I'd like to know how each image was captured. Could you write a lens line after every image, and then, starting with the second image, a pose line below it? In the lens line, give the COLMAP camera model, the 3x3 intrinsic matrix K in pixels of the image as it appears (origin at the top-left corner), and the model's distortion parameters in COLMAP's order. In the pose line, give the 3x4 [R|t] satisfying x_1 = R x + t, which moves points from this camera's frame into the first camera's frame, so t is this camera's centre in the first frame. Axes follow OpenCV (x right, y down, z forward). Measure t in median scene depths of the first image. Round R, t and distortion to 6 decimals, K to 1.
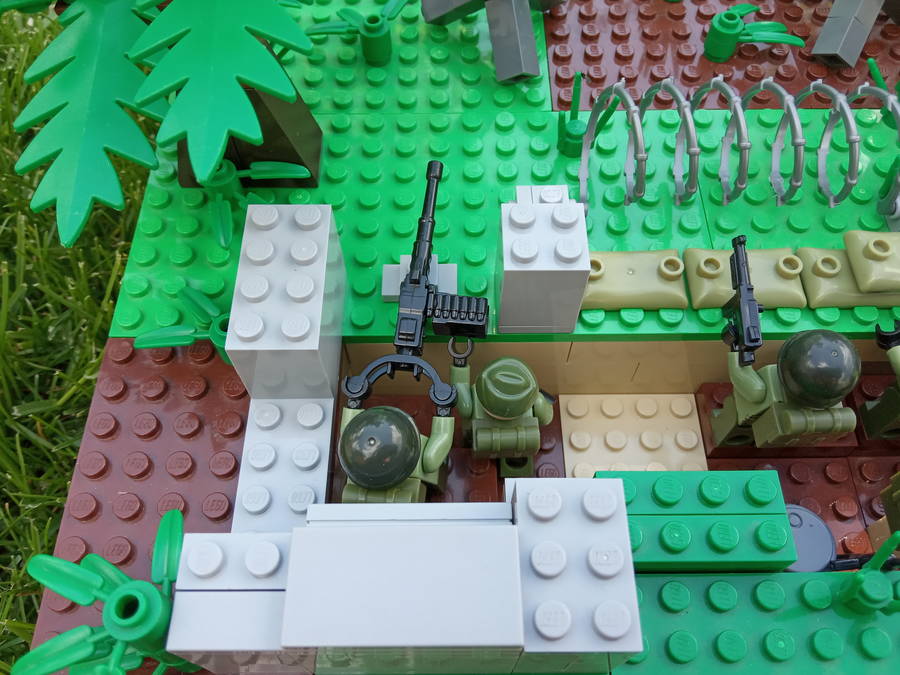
lens RADIAL K [[749.4, 0, 450.0], [0, 749.4, 337.5], [0, 0, 1]] dist [0.012691, -0.082981]
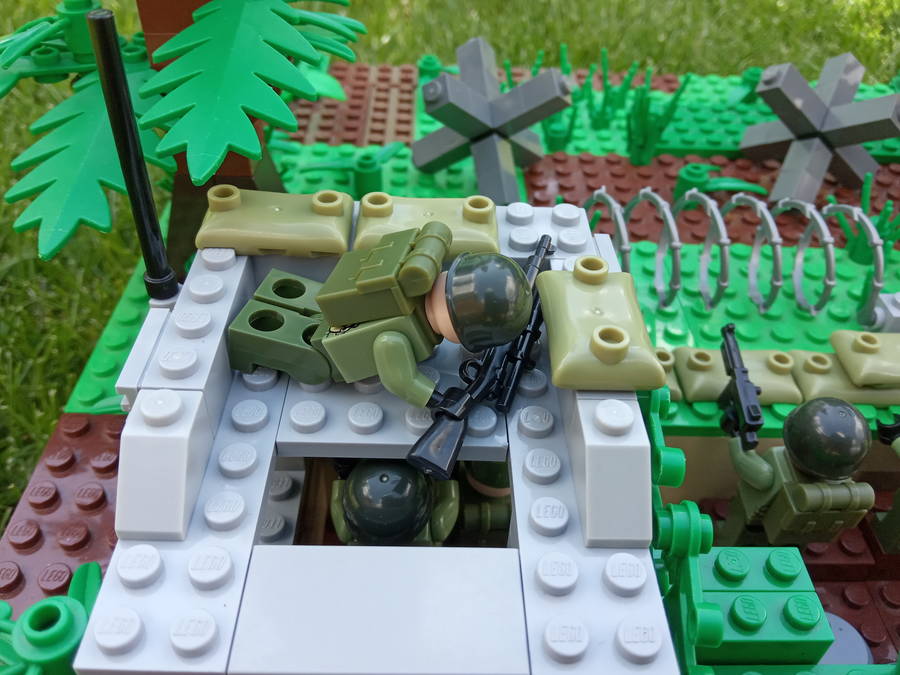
lens RADIAL K [[749.4, 0, 450.0], [0, 749.4, 337.5], [0, 0, 1]] dist [0.012691, -0.082981]
pose [[0.998894, 0.030124, 0.036106, -0.018744], [-0.016860, 0.946237, -0.323034, 0.214758], [-0.043896, 0.322068, 0.945698, 0.081519]]
